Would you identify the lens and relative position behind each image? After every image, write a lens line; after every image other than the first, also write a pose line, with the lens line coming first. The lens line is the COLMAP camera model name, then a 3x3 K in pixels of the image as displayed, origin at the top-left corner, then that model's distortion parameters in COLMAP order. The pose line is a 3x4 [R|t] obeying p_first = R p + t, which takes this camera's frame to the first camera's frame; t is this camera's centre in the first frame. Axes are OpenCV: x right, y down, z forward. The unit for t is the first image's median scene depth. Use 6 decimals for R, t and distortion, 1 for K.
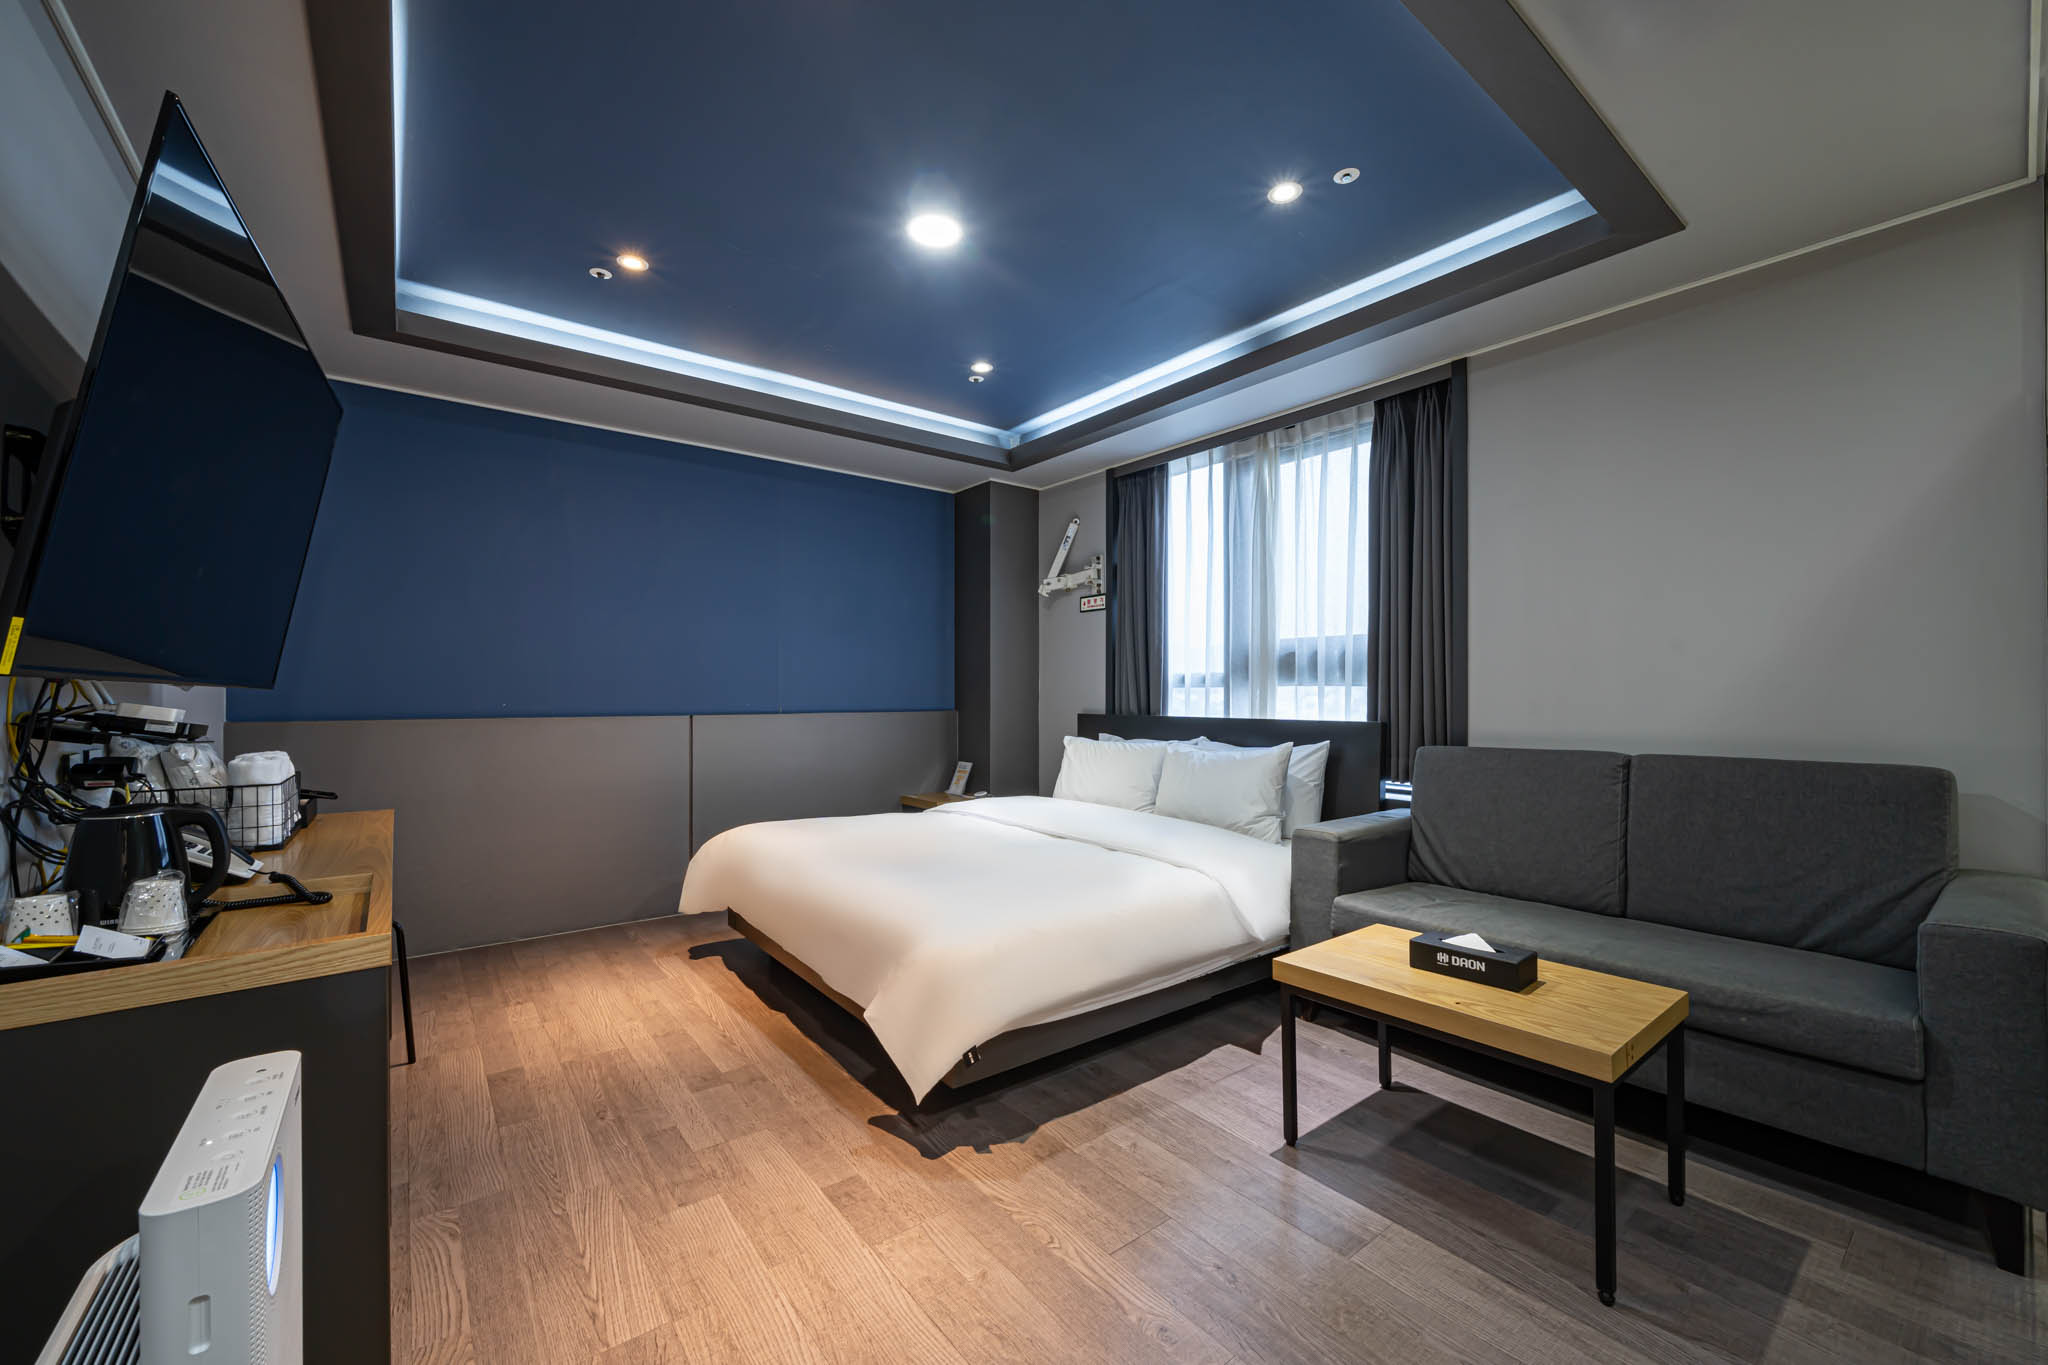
lens RADIAL K [[798.7, 0, 1024.0], [0, 798.7, 682.5], [0, 0, 1]] dist [-0.002377, 0.000051]
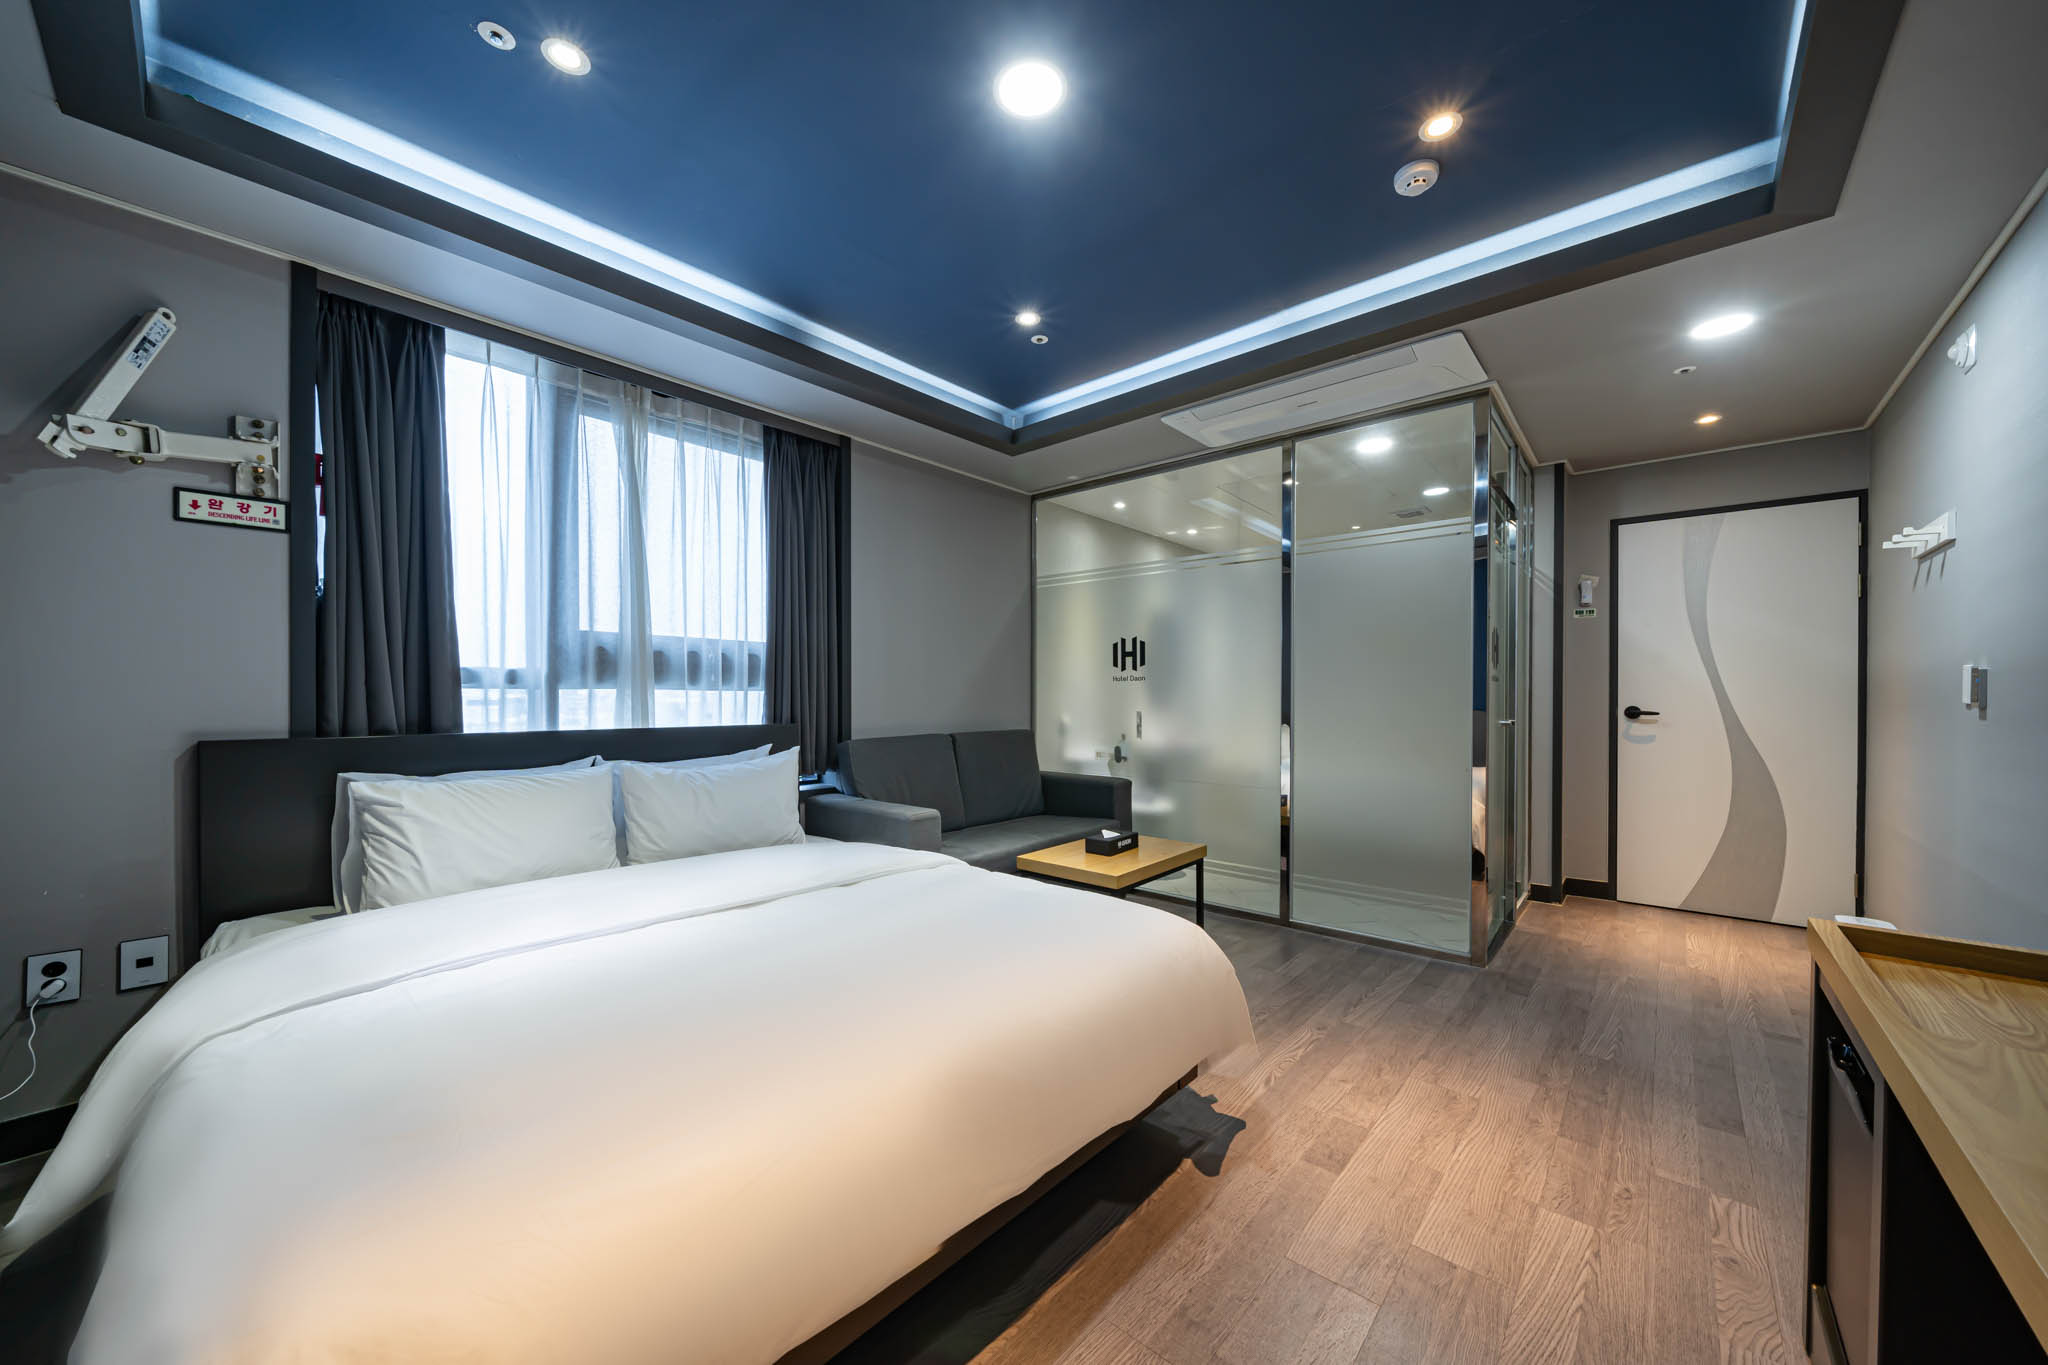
lens RADIAL K [[726.2, 0, 1020.1], [0, 726.2, 697.5], [0, 0, 1]] dist [-0.002074, 0.000027]
pose [[-0.174304, -0.004115, 0.984683, -0.580550], [-0.017640, 0.999844, 0.001056, 0.006326], [-0.984534, -0.017186, -0.174349, 0.824727]]
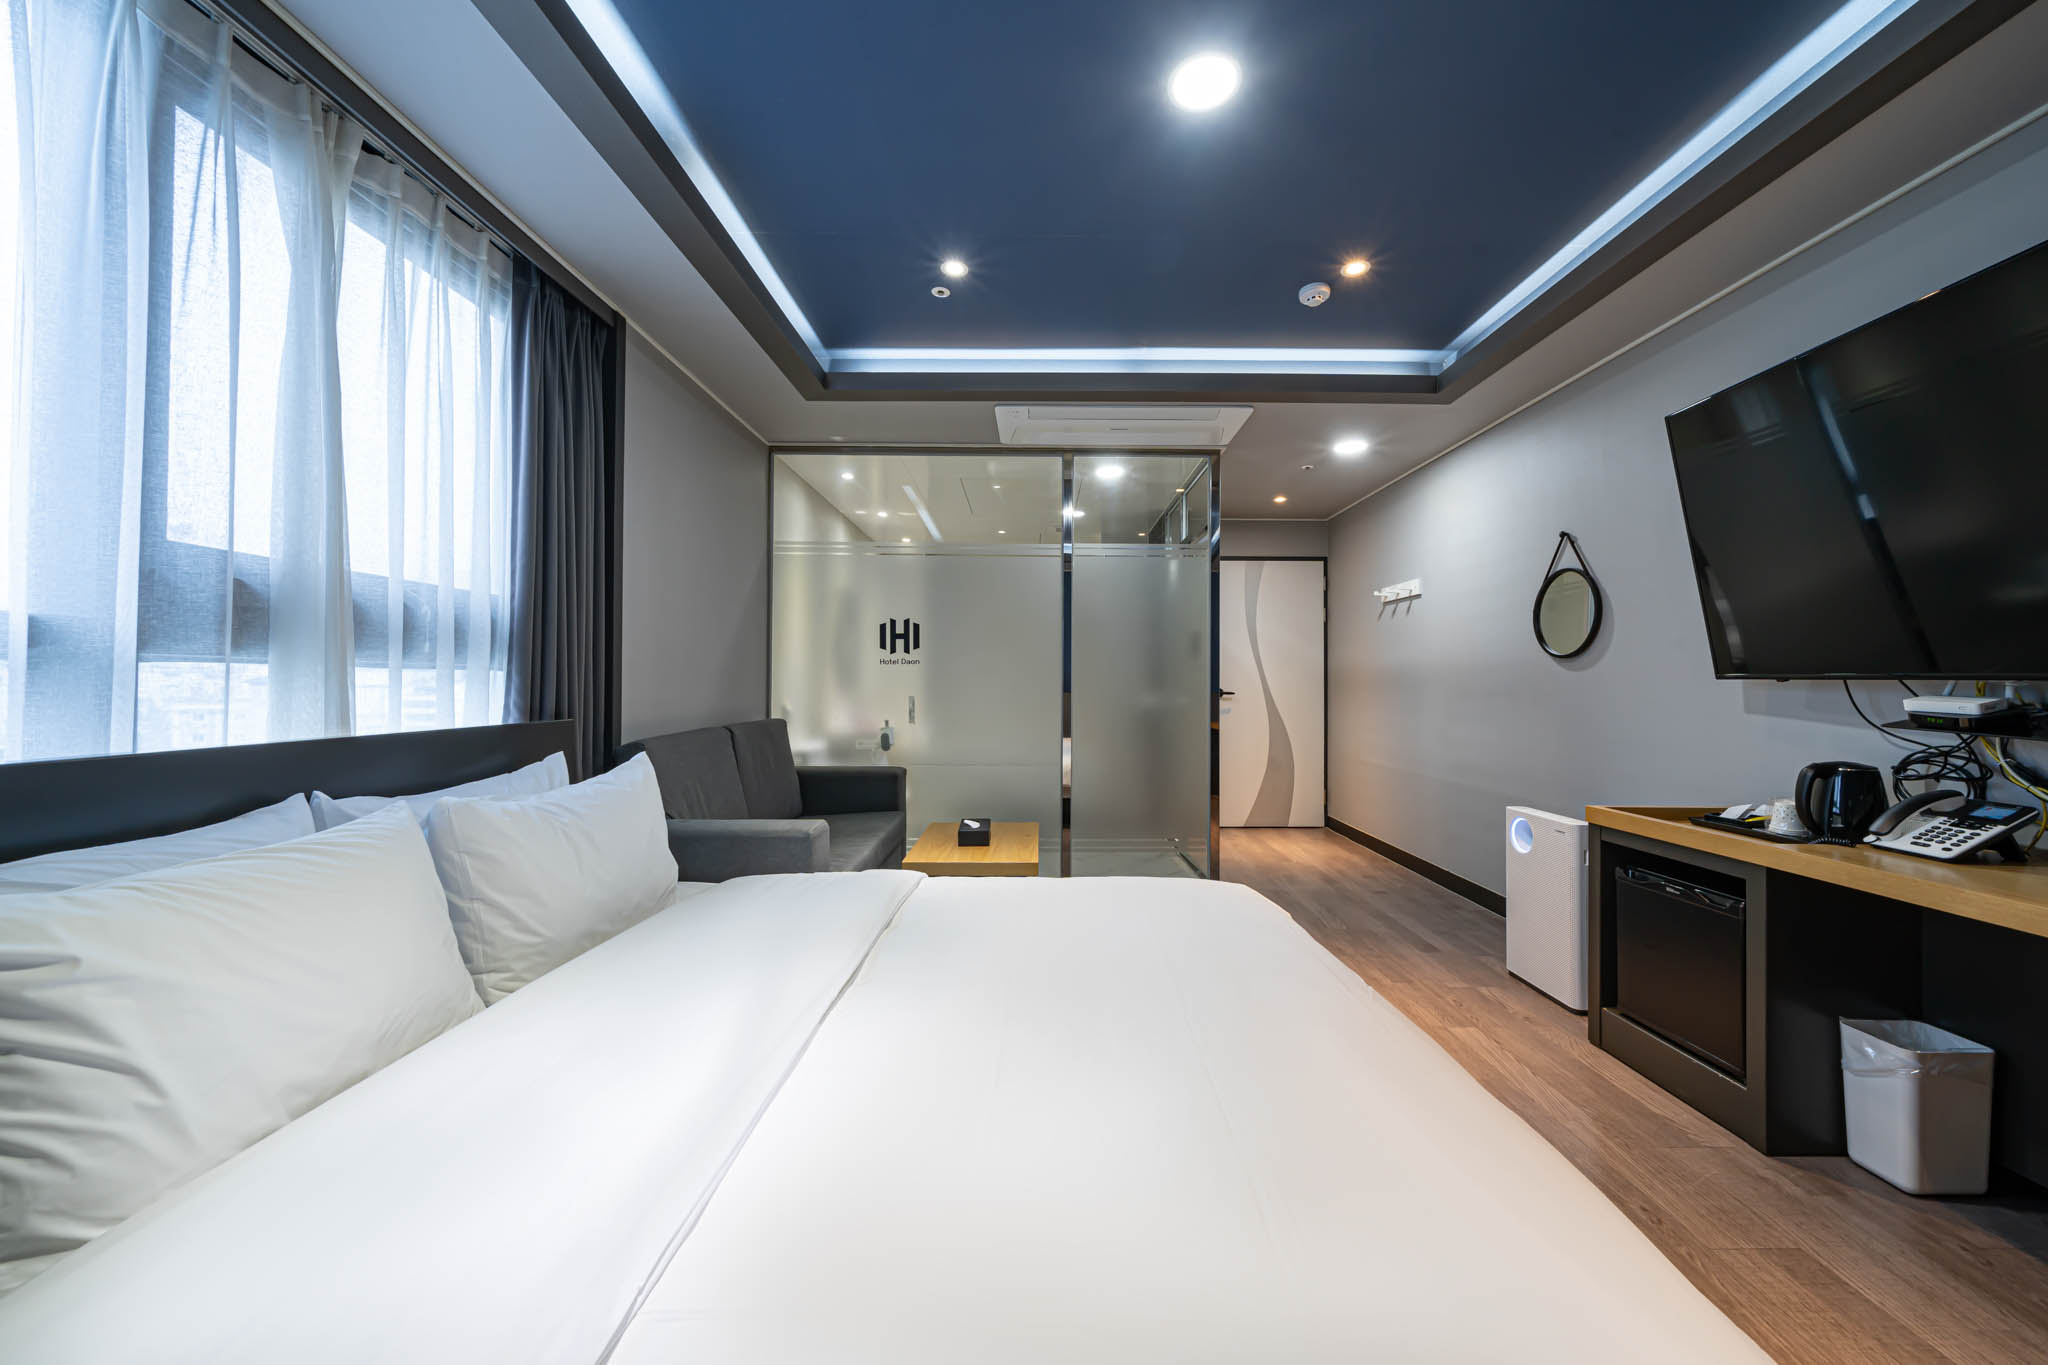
lens RADIAL K [[719.3, 0, 1035.8], [0, 719.3, 669.4], [0, 0, 1]] dist [-0.001403, -0.000150]
pose [[-0.784769, 0.004454, 0.619773, -0.300097], [-0.016392, 0.999475, -0.027939, 0.013408], [-0.619572, -0.032085, -0.784284, 1.197572]]
